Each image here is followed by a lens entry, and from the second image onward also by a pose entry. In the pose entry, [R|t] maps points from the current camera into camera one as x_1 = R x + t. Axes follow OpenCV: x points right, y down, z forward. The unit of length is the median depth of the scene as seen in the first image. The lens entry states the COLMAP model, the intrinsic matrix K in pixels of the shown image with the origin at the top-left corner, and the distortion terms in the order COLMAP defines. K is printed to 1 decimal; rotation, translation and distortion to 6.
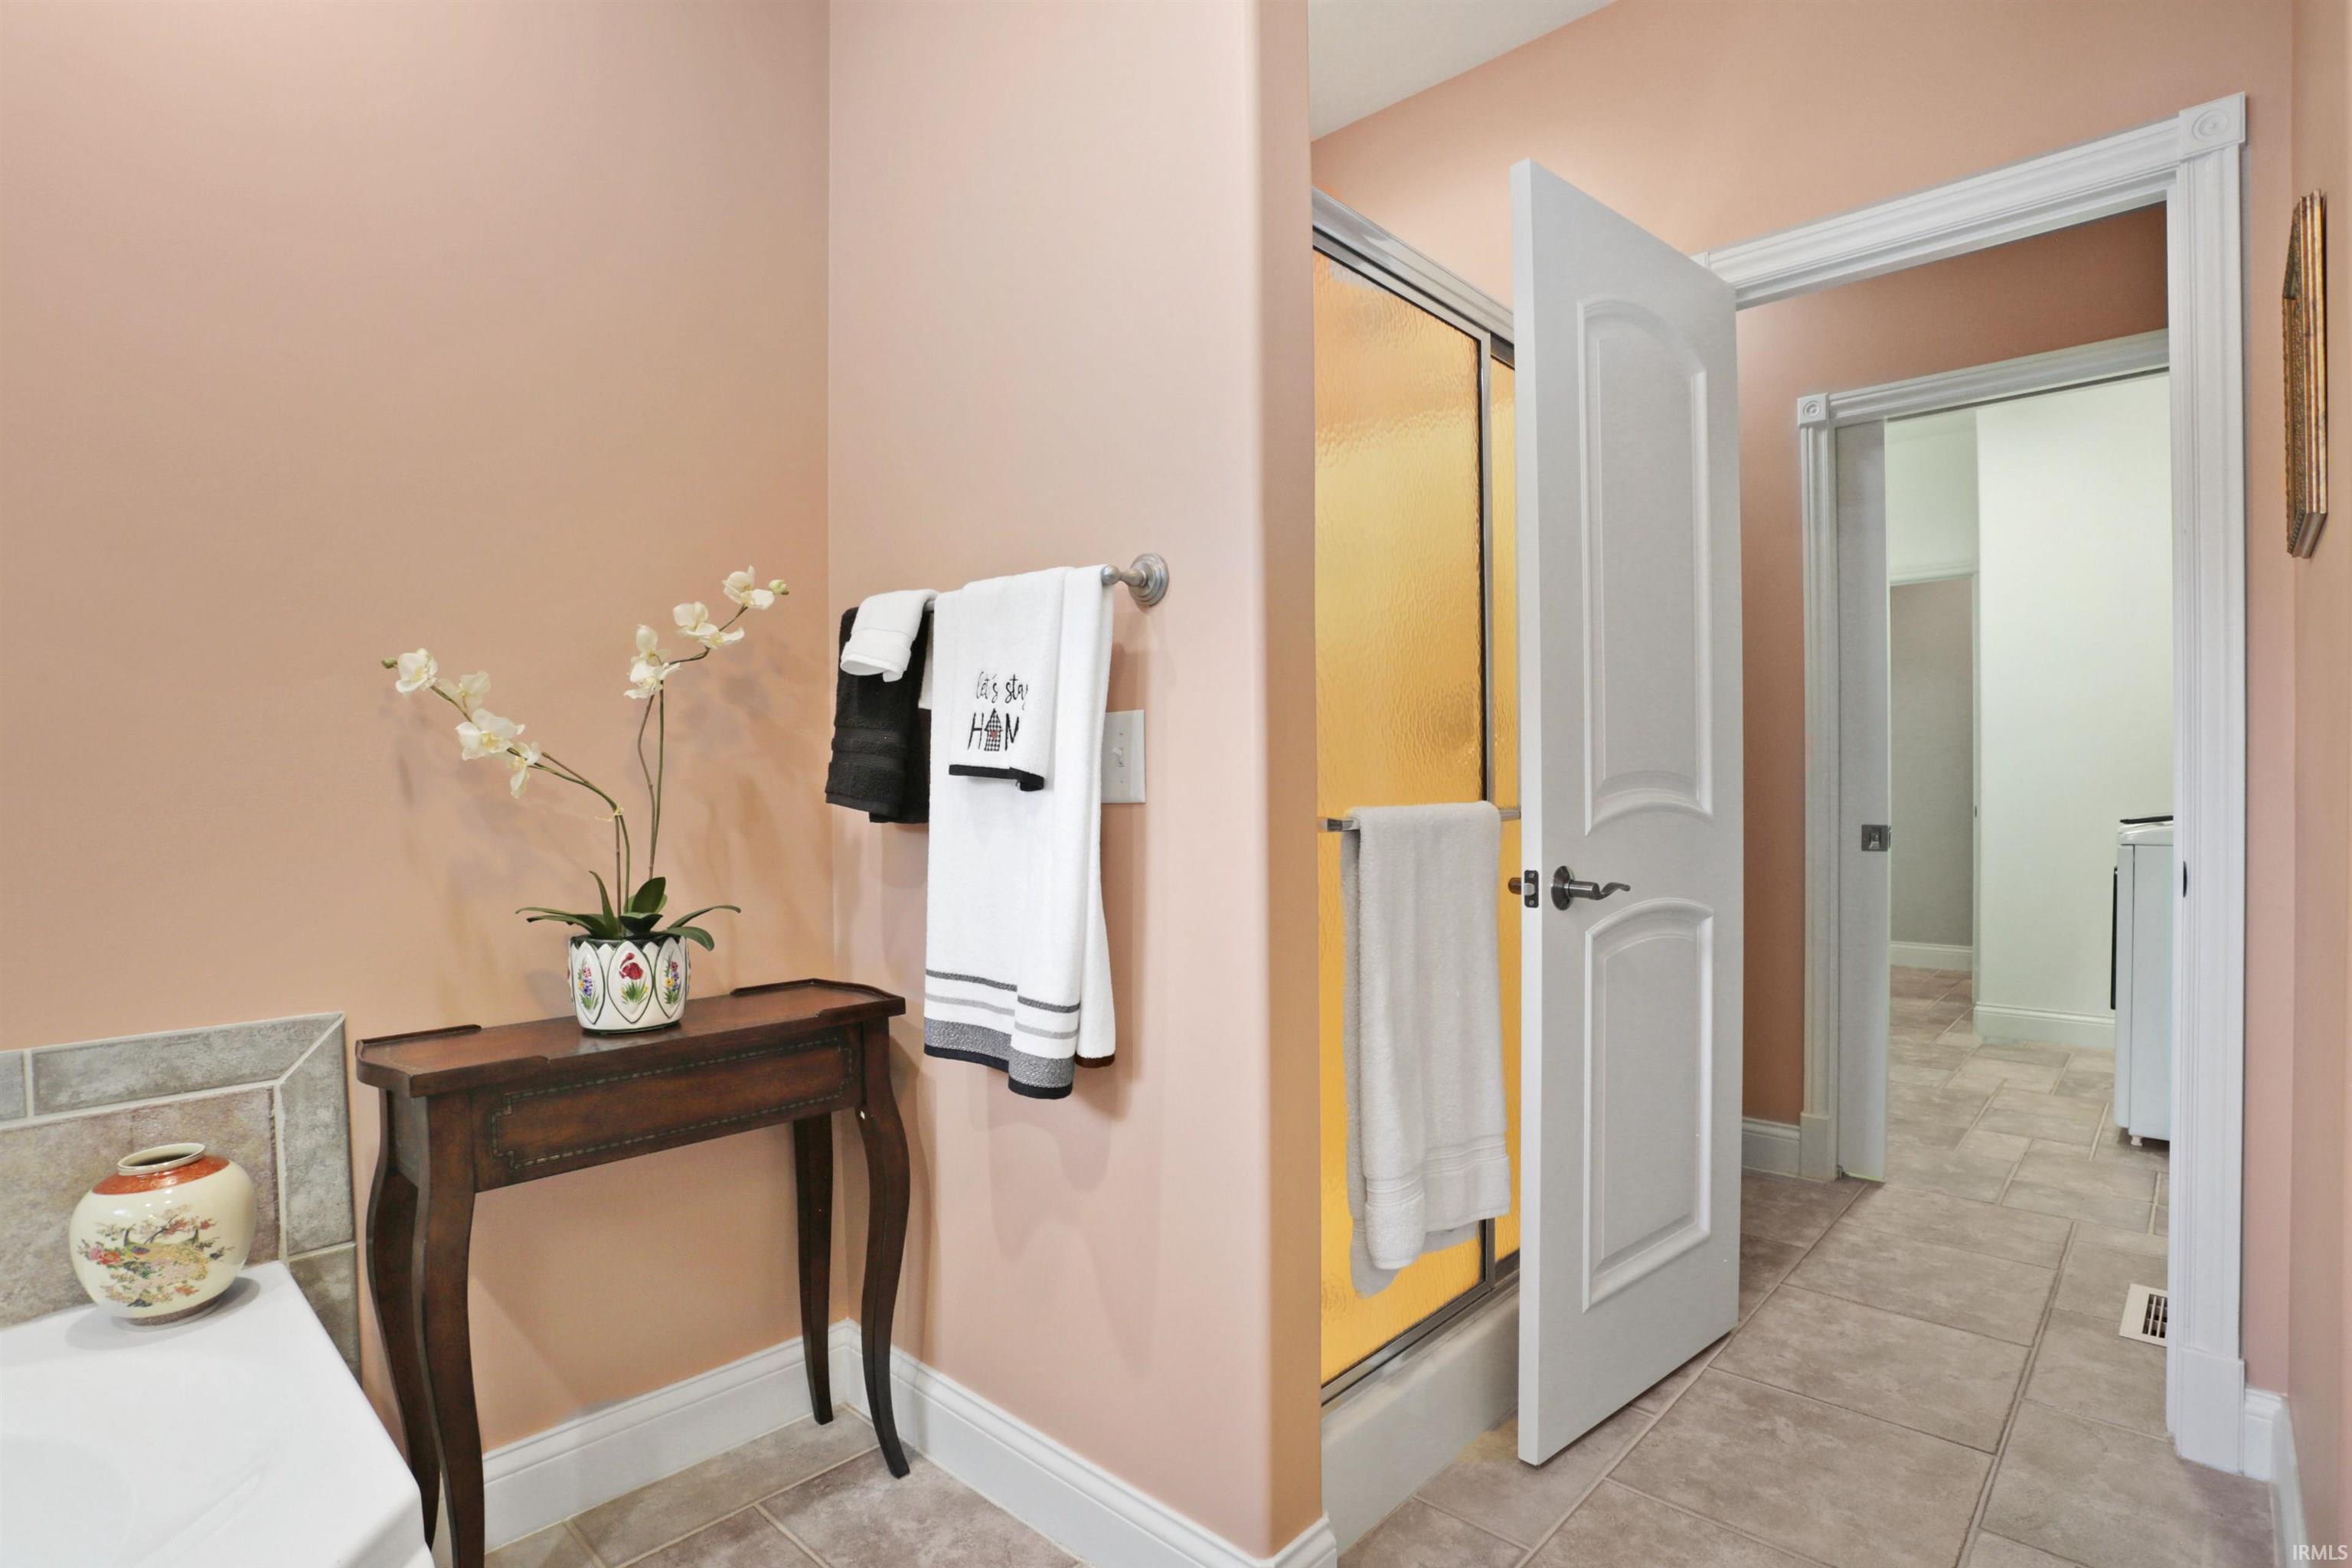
lens RADIAL K [[1152.2, 0, 1170.5], [0, 1152.2, 786.9], [0, 0, 1]] dist [-0.059046, 0.020014]
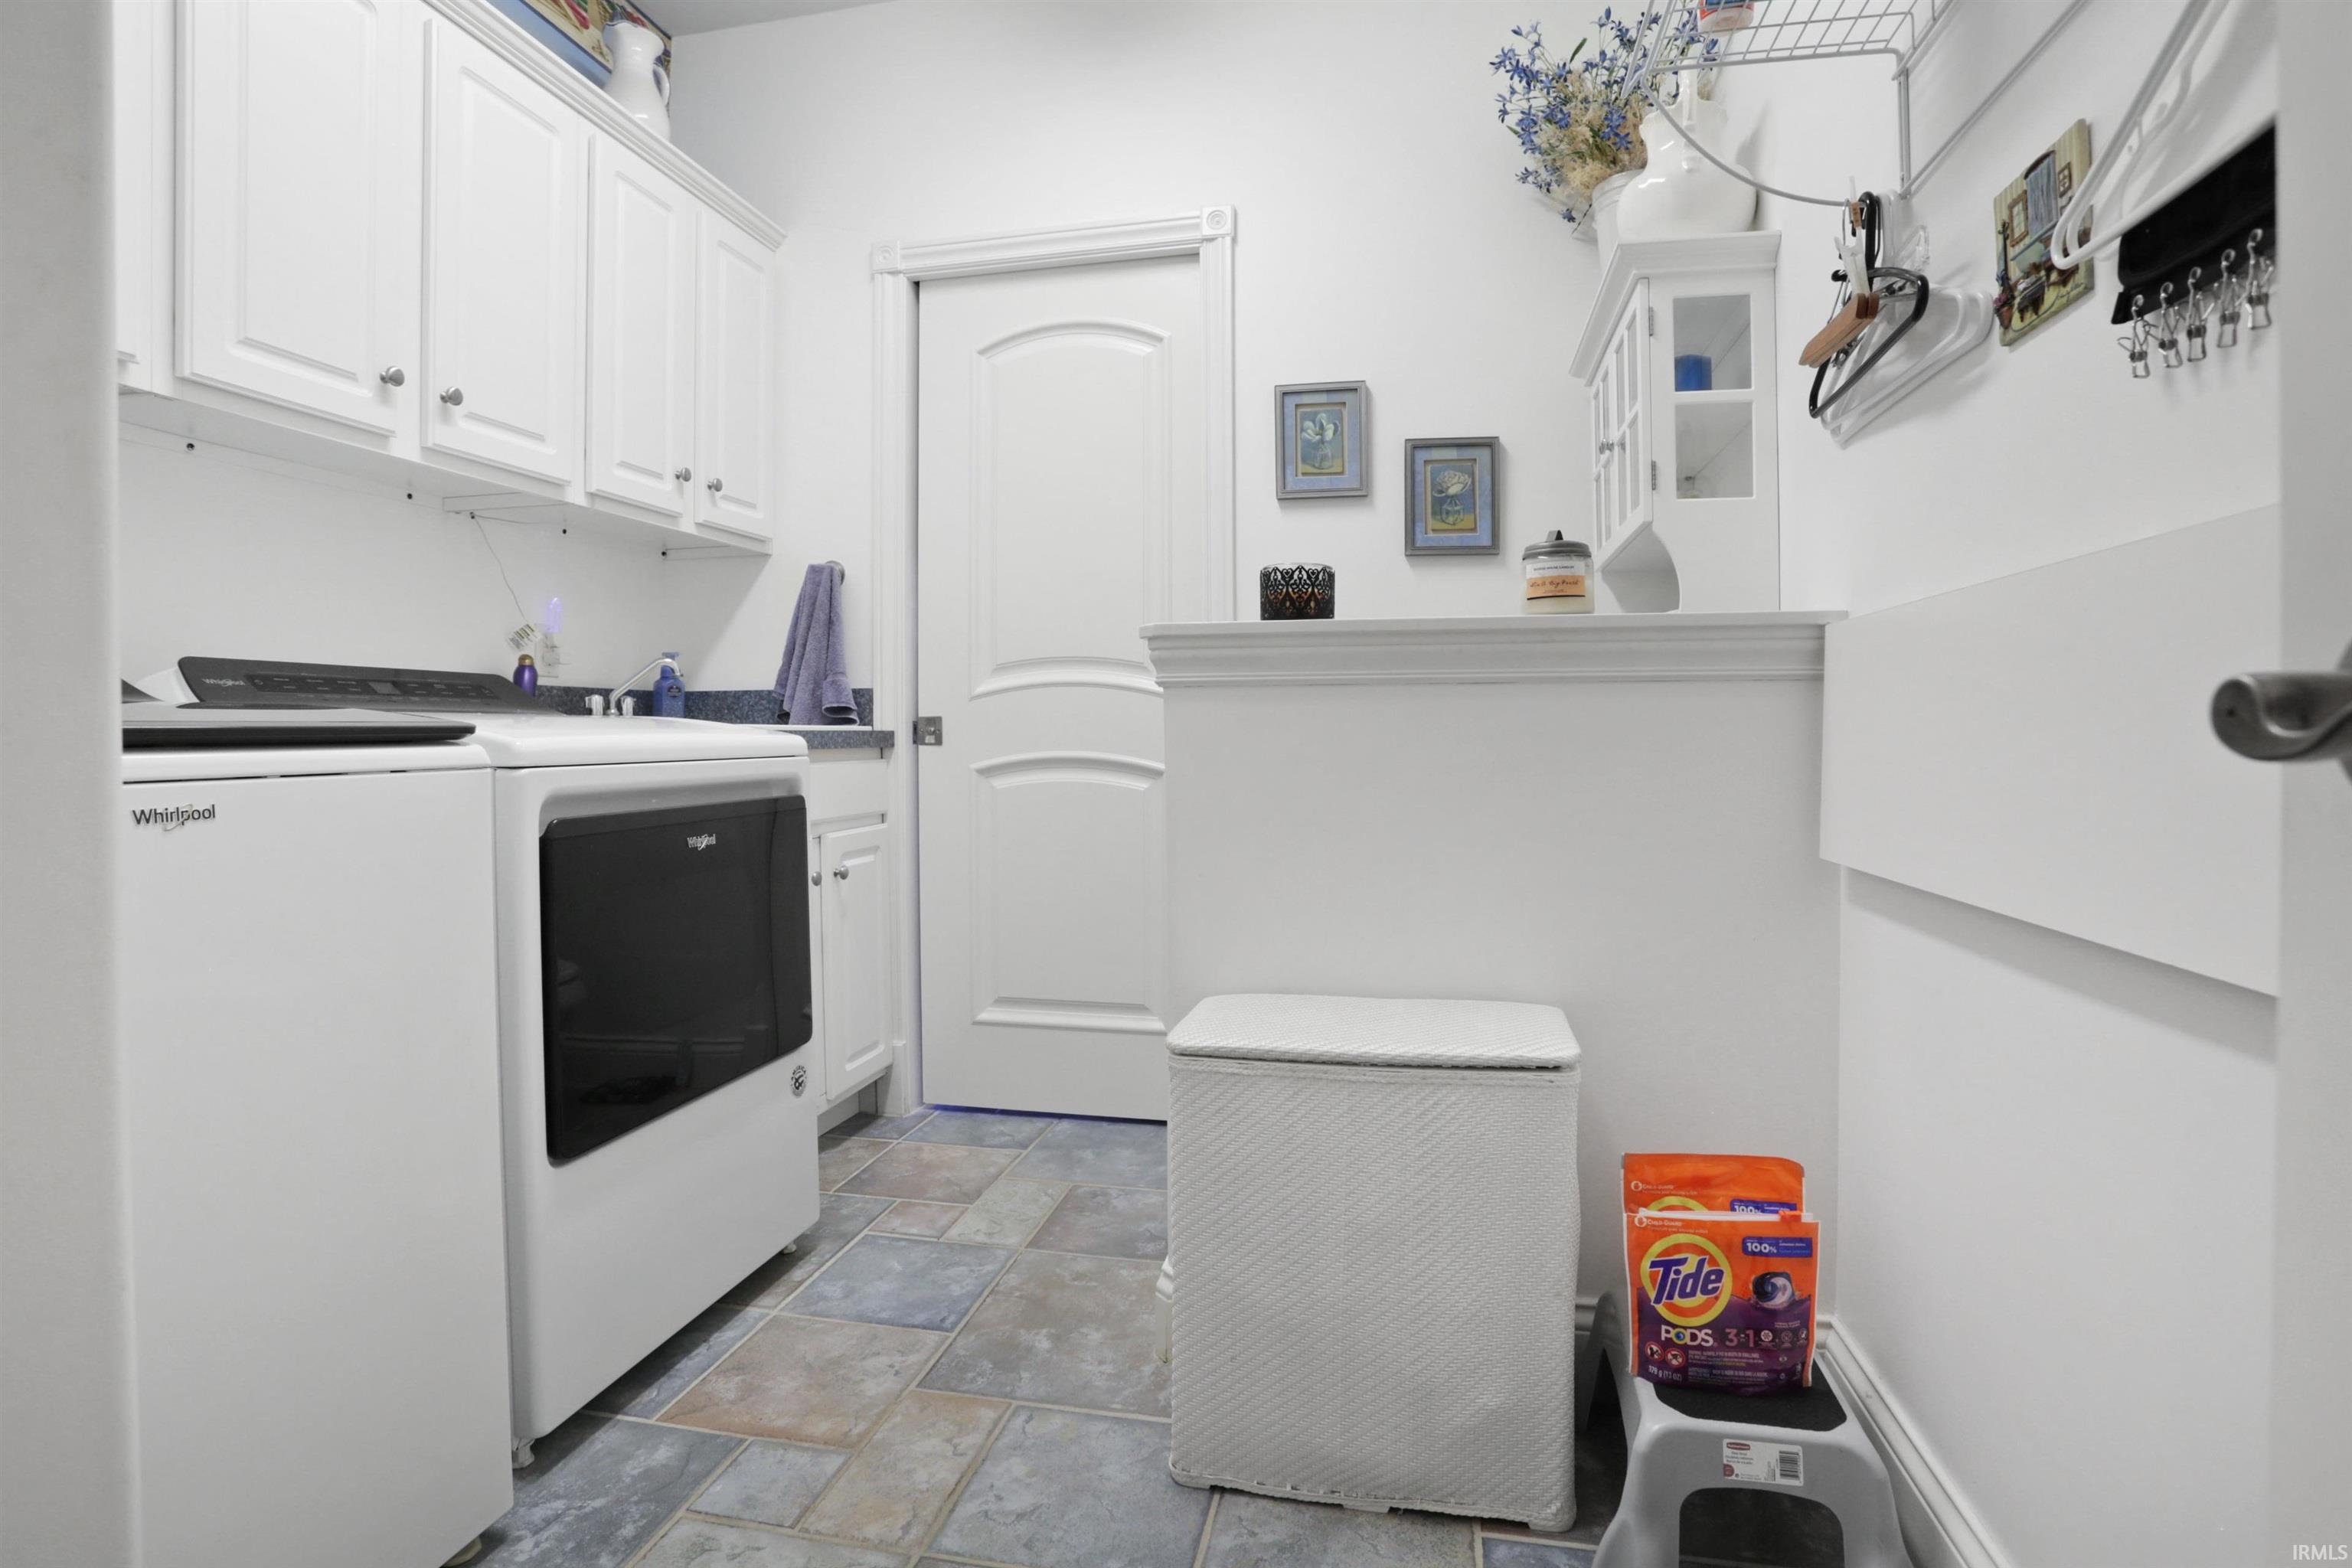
lens RADIAL K [[1152.2, 0, 1178.9], [0, 1152.2, 770.6], [0, 0, 1]] dist [-0.059046, 0.020014]
pose [[-0.856364, 0.015268, -0.516146, 0.978934], [-0.007198, 0.999113, 0.041497, 0.033120], [0.516322, 0.039252, -0.855495, 1.591448]]
